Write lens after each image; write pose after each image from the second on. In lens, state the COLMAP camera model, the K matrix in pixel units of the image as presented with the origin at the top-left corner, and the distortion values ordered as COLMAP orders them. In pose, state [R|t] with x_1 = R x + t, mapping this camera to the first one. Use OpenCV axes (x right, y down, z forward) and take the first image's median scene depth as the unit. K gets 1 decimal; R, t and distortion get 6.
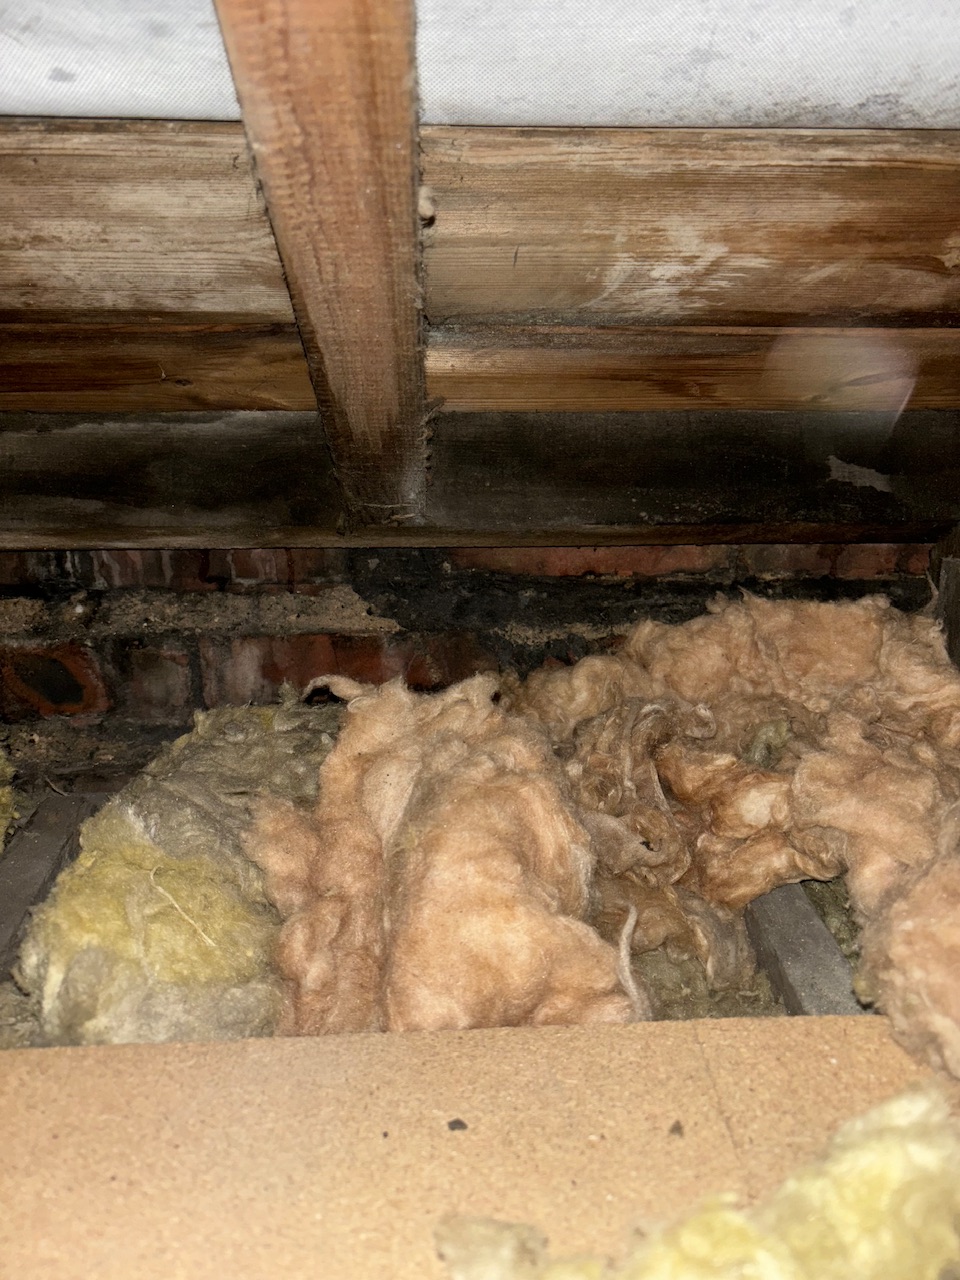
lens RADIAL K [[984.9, 0, 508.6], [0, 984.9, 640.0], [0, 0, 1]] dist [0.040022, -0.063883]
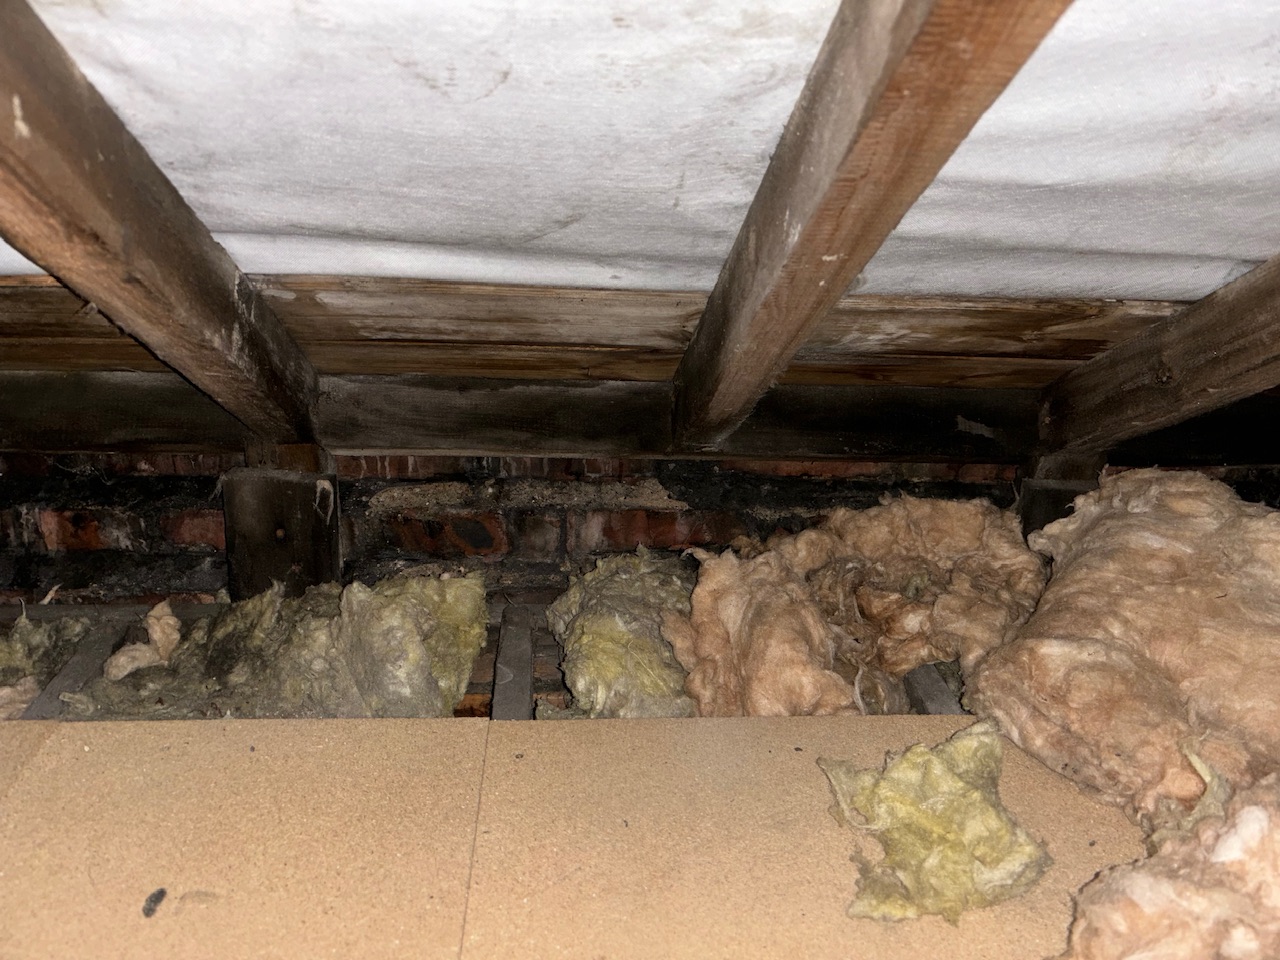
lens RADIAL K [[984.9, 0, 643.7], [0, 984.9, 483.6], [0, 0, 1]] dist [0.040022, -0.063883]
pose [[0.999347, 0.029108, 0.021413, -0.264693], [-0.029703, 0.999165, 0.028054, -0.113680], [-0.020578, -0.028672, 0.999377, -0.736007]]
